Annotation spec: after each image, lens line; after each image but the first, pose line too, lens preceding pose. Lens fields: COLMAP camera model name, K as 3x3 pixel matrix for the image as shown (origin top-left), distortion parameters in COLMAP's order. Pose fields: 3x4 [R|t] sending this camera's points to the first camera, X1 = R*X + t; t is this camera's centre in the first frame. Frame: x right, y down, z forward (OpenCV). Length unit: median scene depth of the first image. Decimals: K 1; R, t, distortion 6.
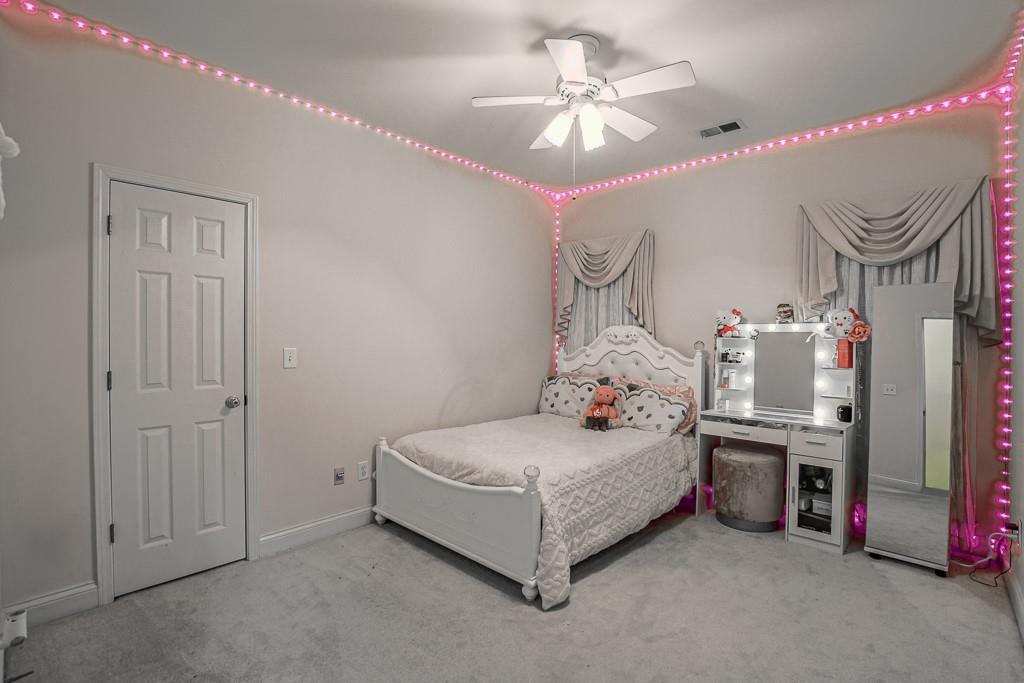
lens RADIAL K [[467.7, 0, 518.3], [0, 467.7, 344.9], [0, 0, 1]] dist [-0.028862, 0.000365]
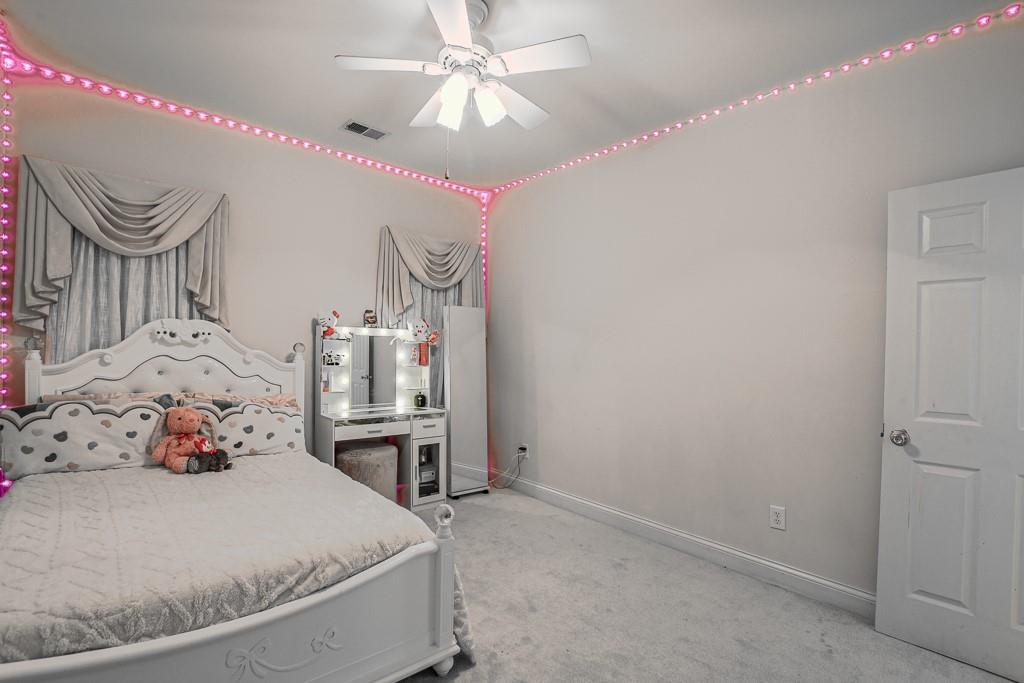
lens RADIAL K [[467.7, 0, 518.3], [0, 467.7, 344.9], [0, 0, 1]] dist [-0.028862, 0.000365]
pose [[0.117662, -0.005952, 0.993036, -0.473472], [-0.017291, 0.999818, 0.008041, -0.019273], [-0.992903, -0.018117, 0.117537, 0.490269]]
